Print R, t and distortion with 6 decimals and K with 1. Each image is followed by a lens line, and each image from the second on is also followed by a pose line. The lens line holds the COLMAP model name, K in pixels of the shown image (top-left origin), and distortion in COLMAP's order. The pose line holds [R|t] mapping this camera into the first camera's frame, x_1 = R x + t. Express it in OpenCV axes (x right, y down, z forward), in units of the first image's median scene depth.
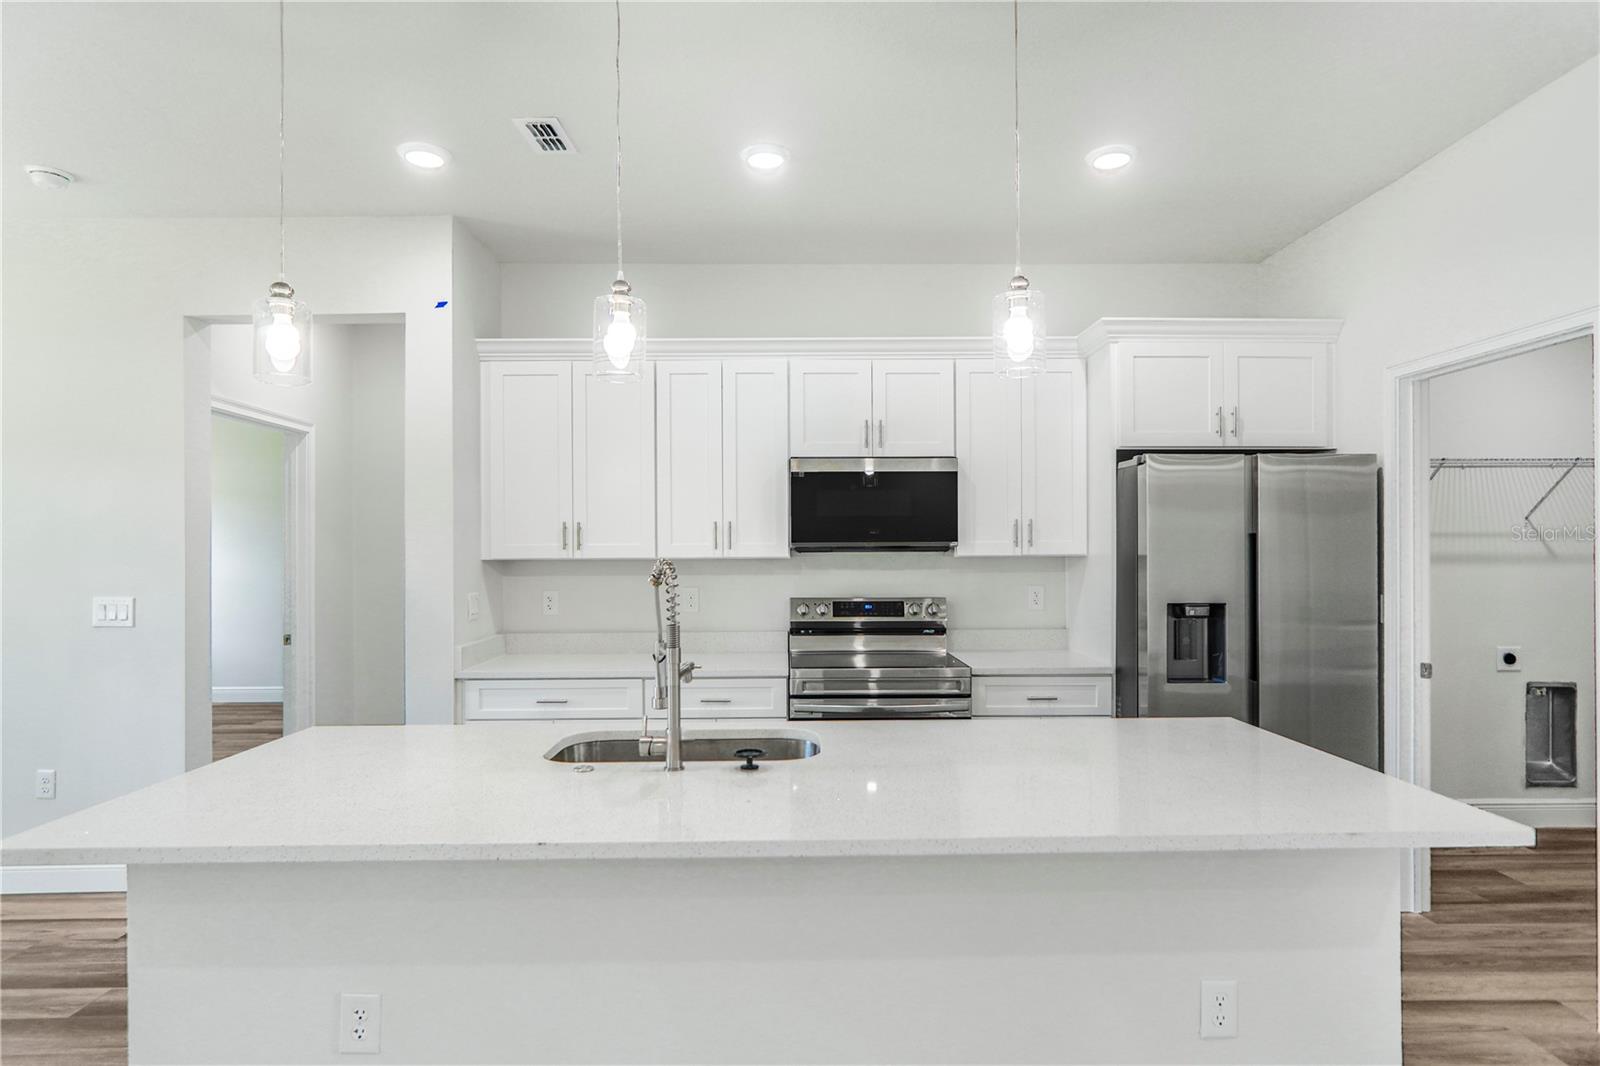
lens RADIAL K [[867.9, 0, 800.4], [0, 867.9, 547.1], [0, 0, 1]] dist [-0.007098, 0.000605]
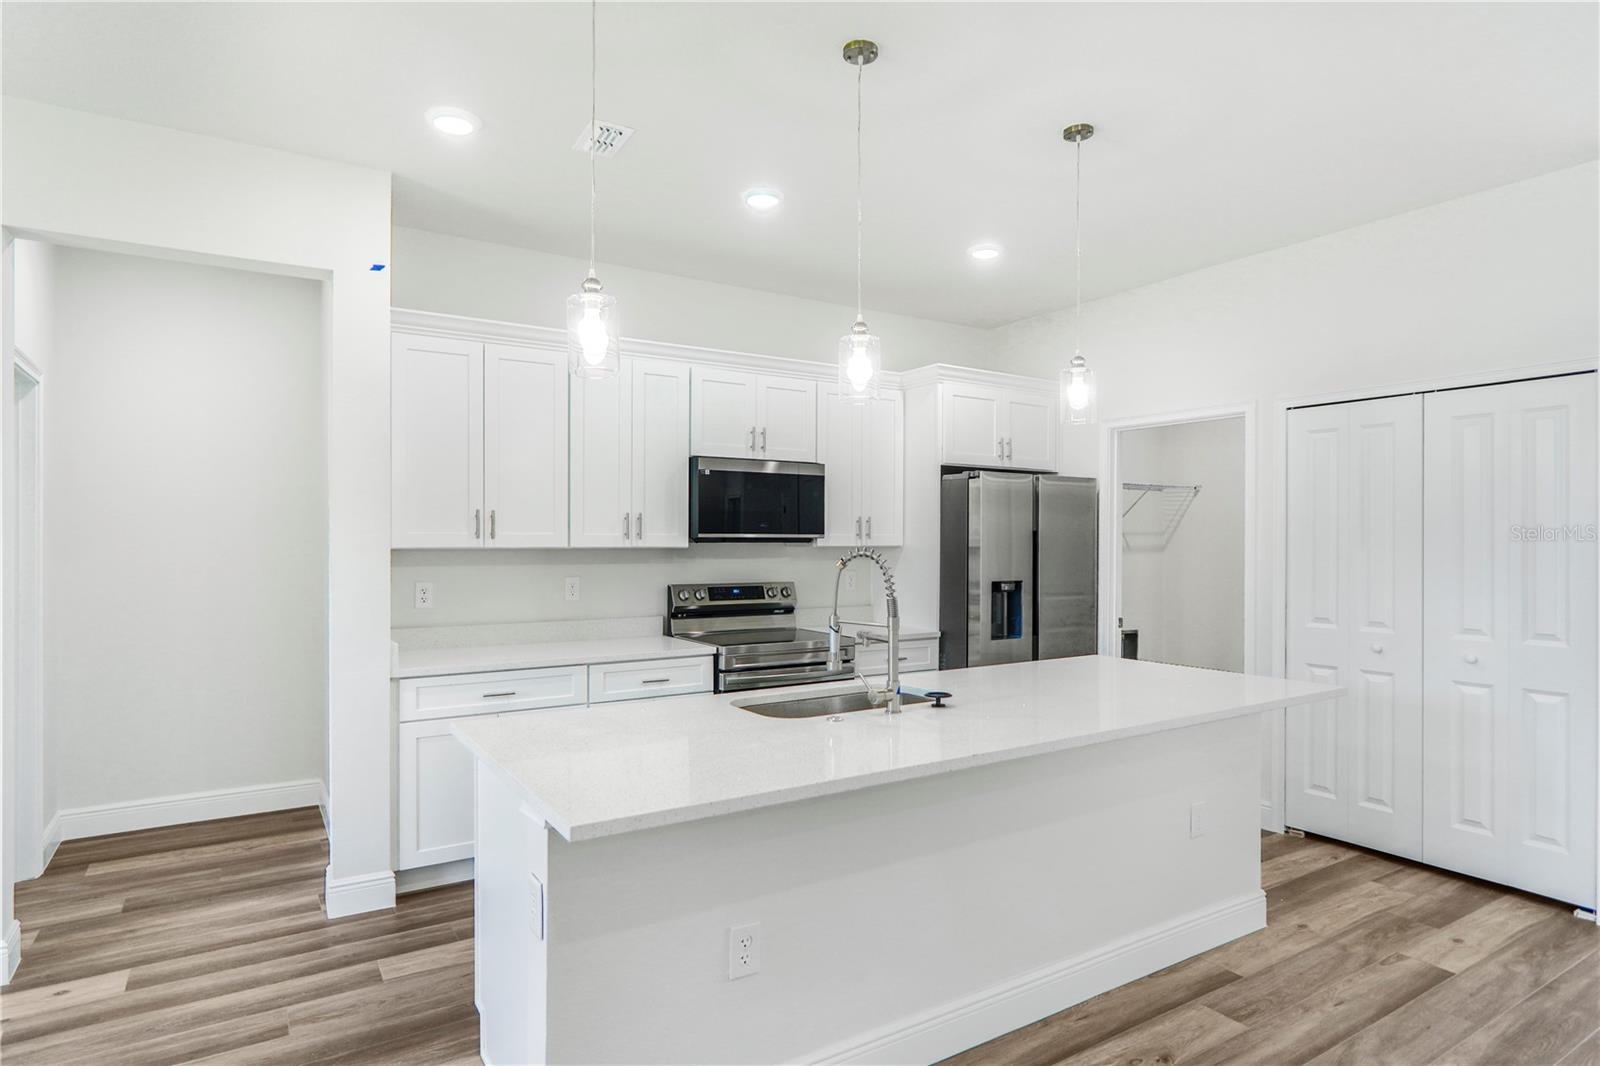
lens RADIAL K [[867.9, 0, 800.4], [0, 867.9, 547.1], [0, 0, 1]] dist [-0.007098, 0.000605]
pose [[0.854915, 0.002904, 0.518761, -0.469915], [-0.007579, 0.999948, 0.006892, 0.003154], [-0.518714, -0.009824, 0.854892, -0.007352]]
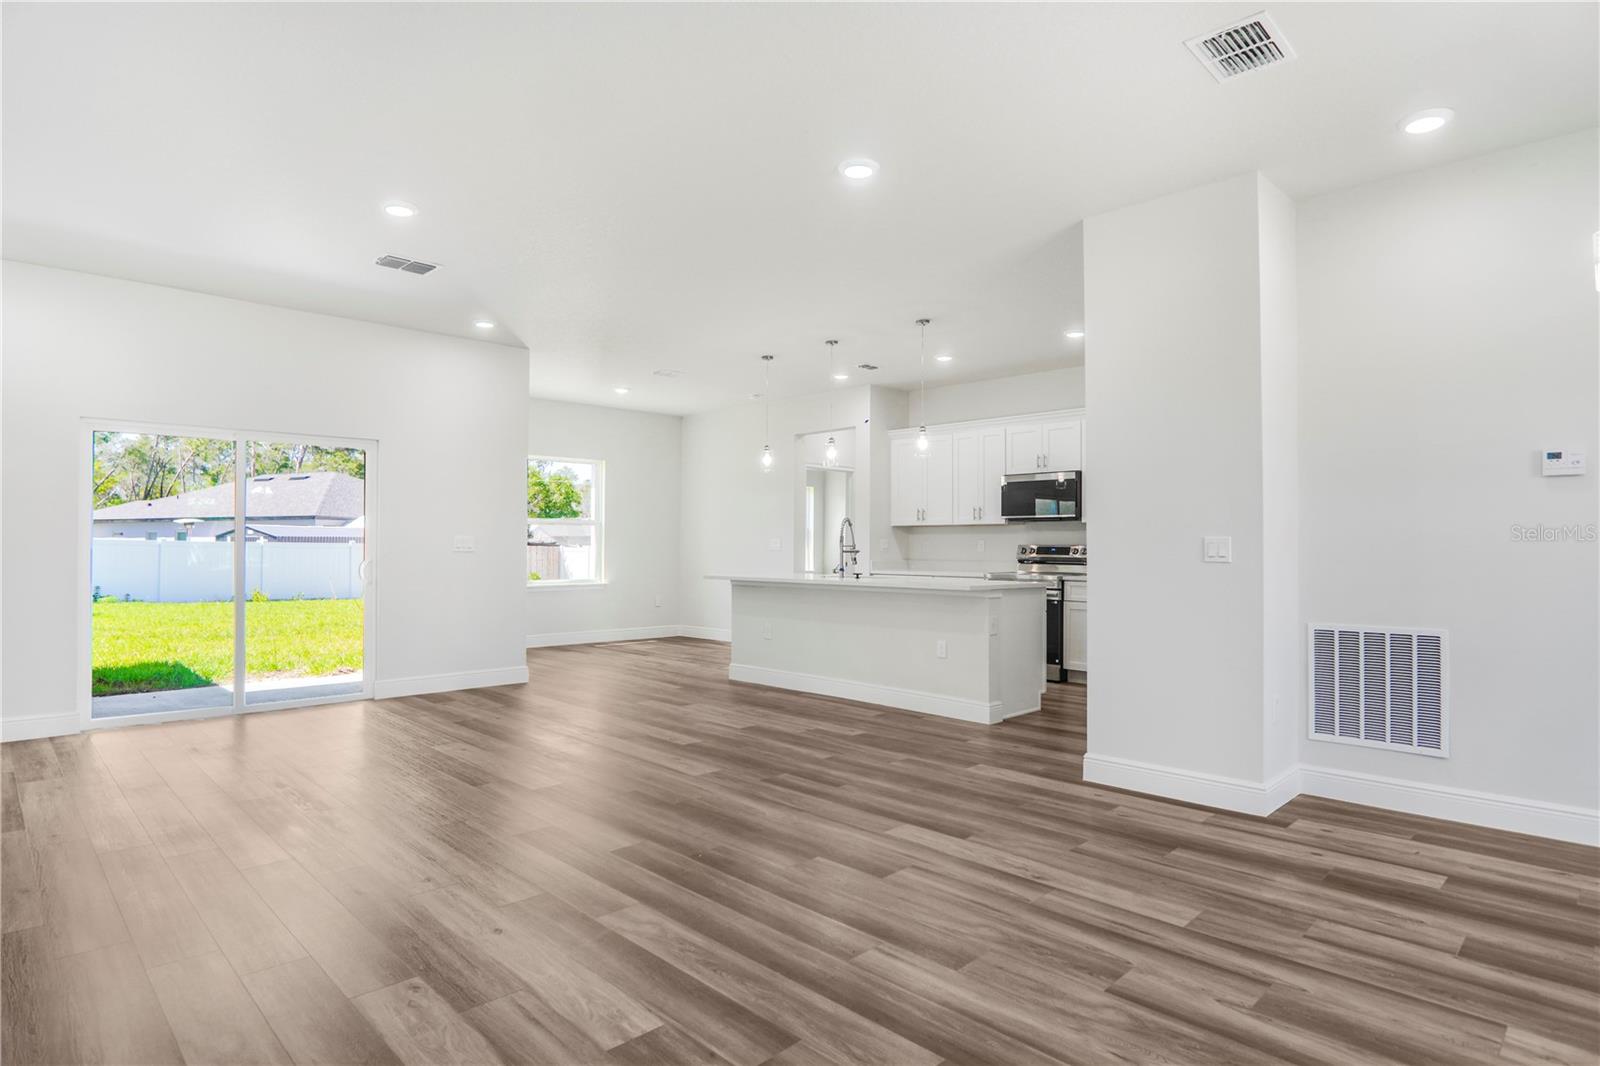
lens RADIAL K [[858.4, 0, 807.9], [0, 858.4, 537.8], [0, 0, 1]] dist [-0.001447, -0.000016]
pose [[0.695132, 0.002799, -0.718877, 1.145023], [-0.006012, 0.999980, -0.001920, 0.053084], [0.718857, 0.005657, 0.695135, -0.763536]]
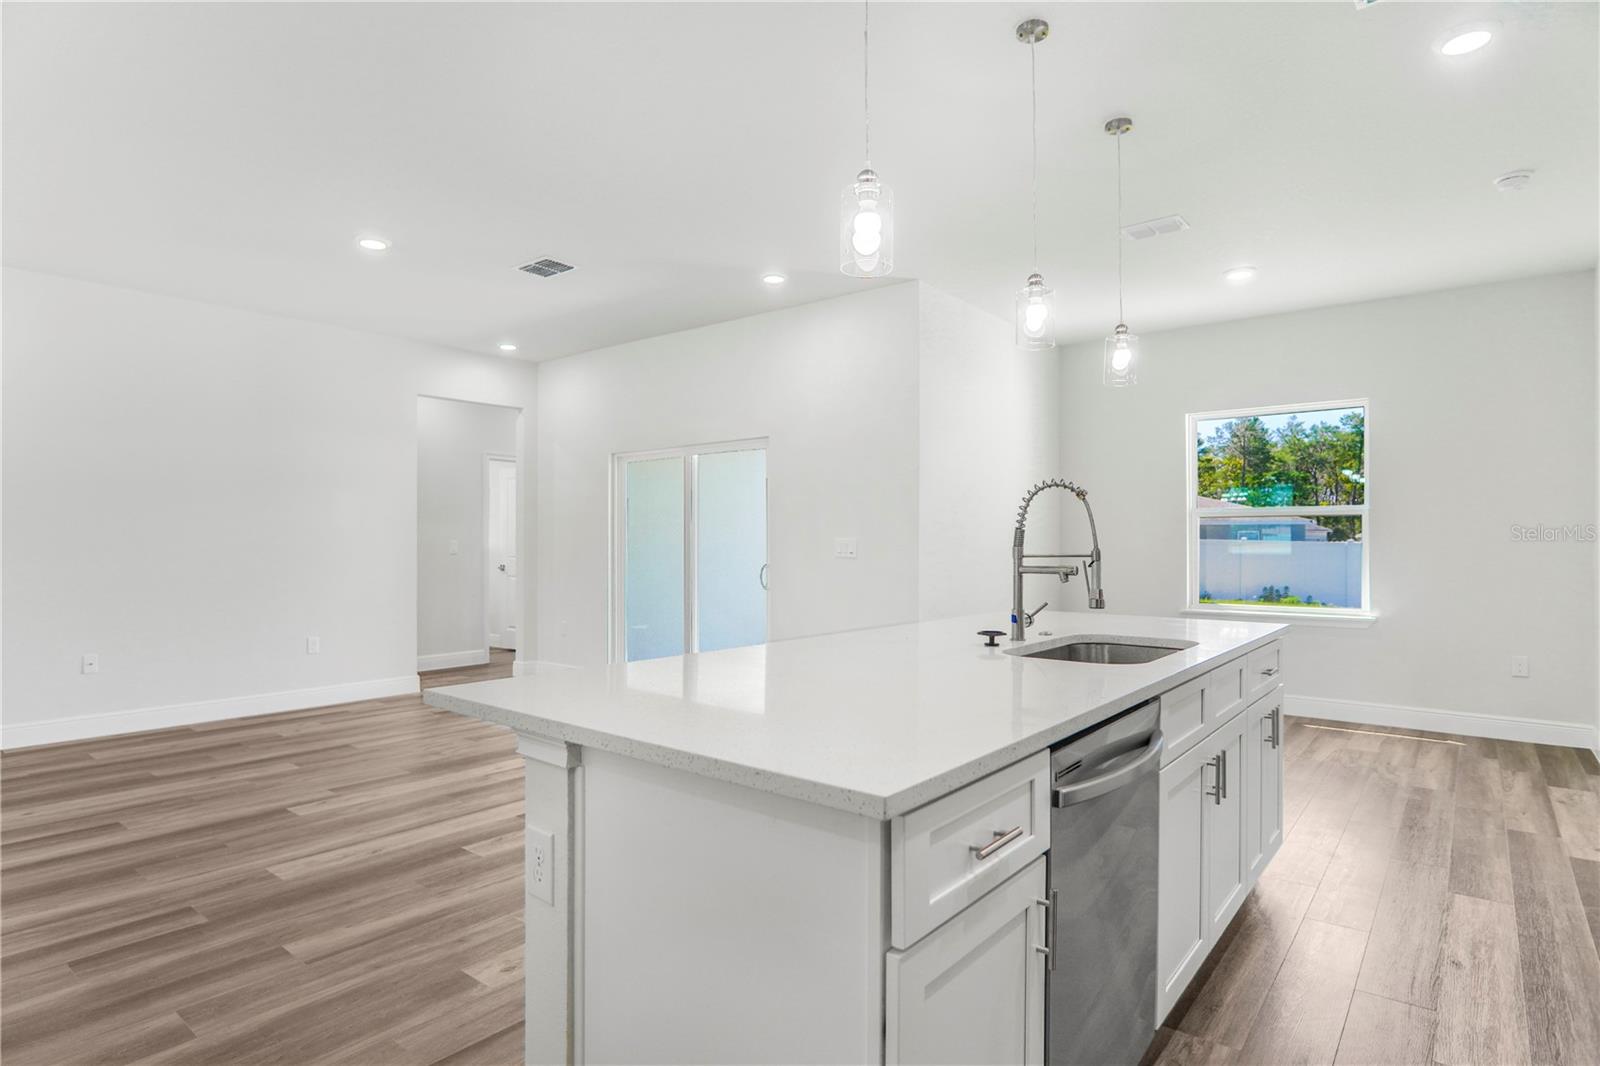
lens RADIAL K [[856.9, 0, 800.0], [0, 856.9, 533.0], [0, 0, 1]] dist [-0.019698, -0.000270]
pose [[-0.641677, -0.003481, -0.766967, 0.535662], [0.004279, 0.999958, -0.008118, 0.053163], [0.766963, -0.008491, -0.641635, 0.804166]]
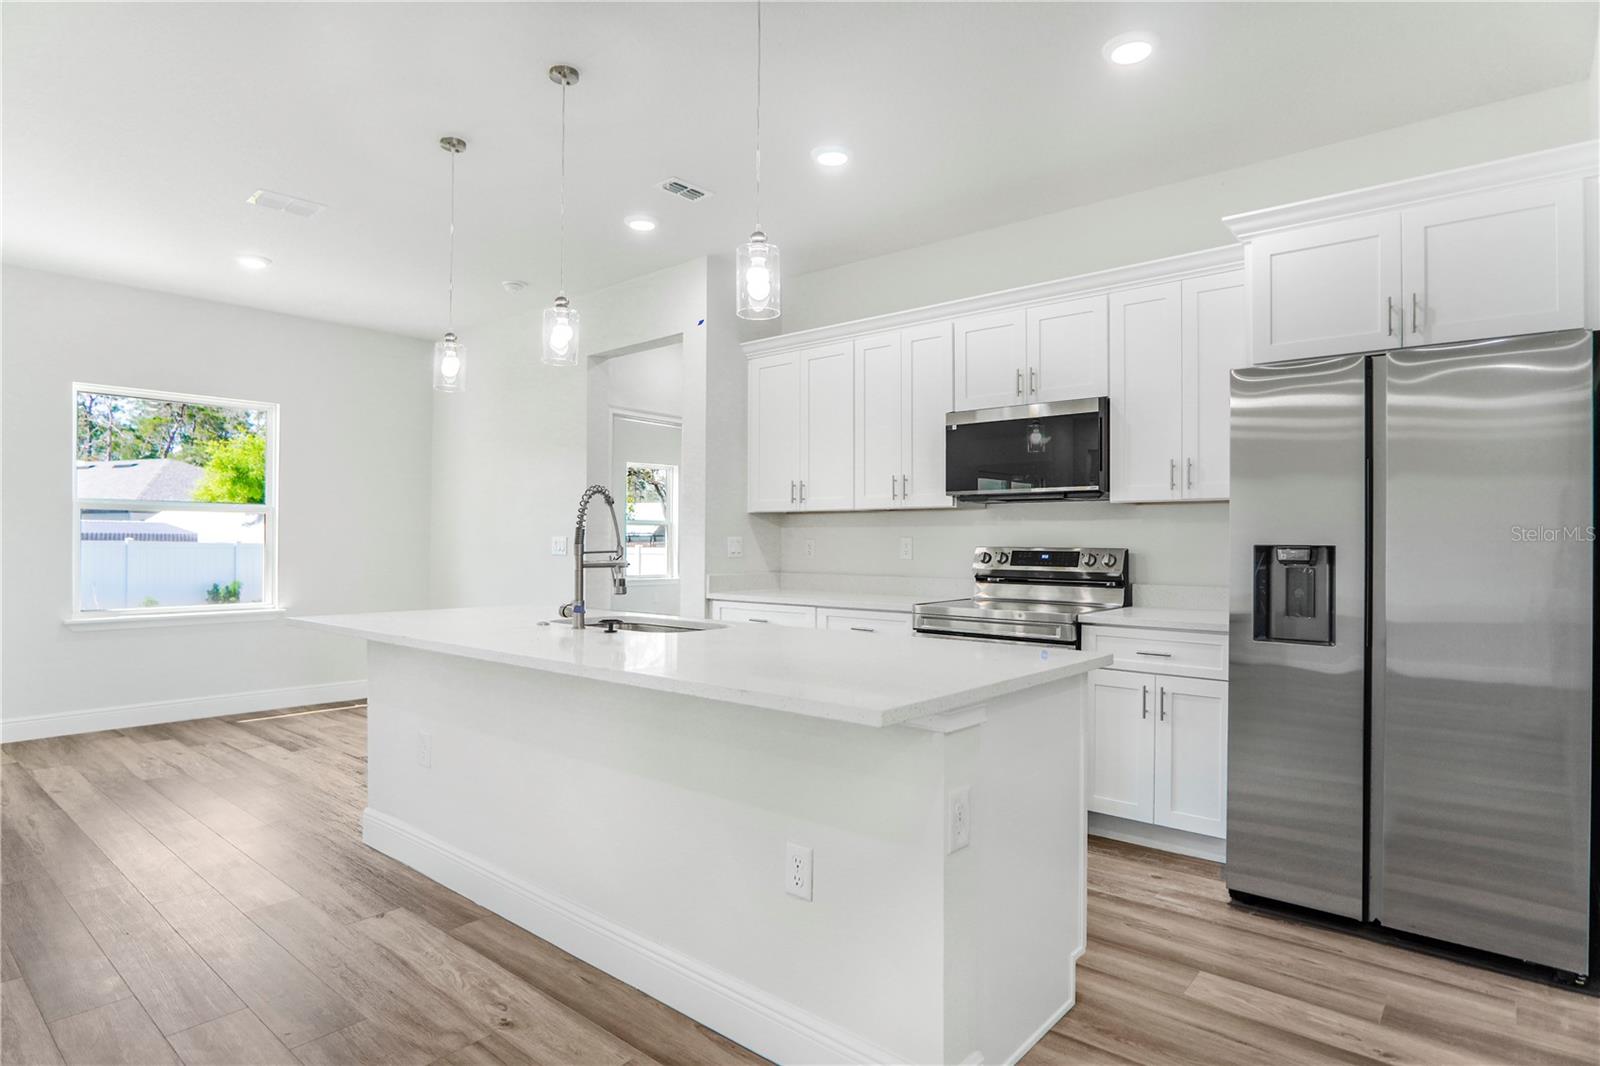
lens RADIAL K [[858.4, 0, 807.9], [0, 858.4, 537.8], [0, 0, 1]] dist [-0.001447, -0.000016]
pose [[0.760299, 0.005018, -0.649554, 0.548799], [-0.005458, 0.999984, 0.001337, 0.051312], [0.649551, 0.002529, 0.760314, 0.081652]]
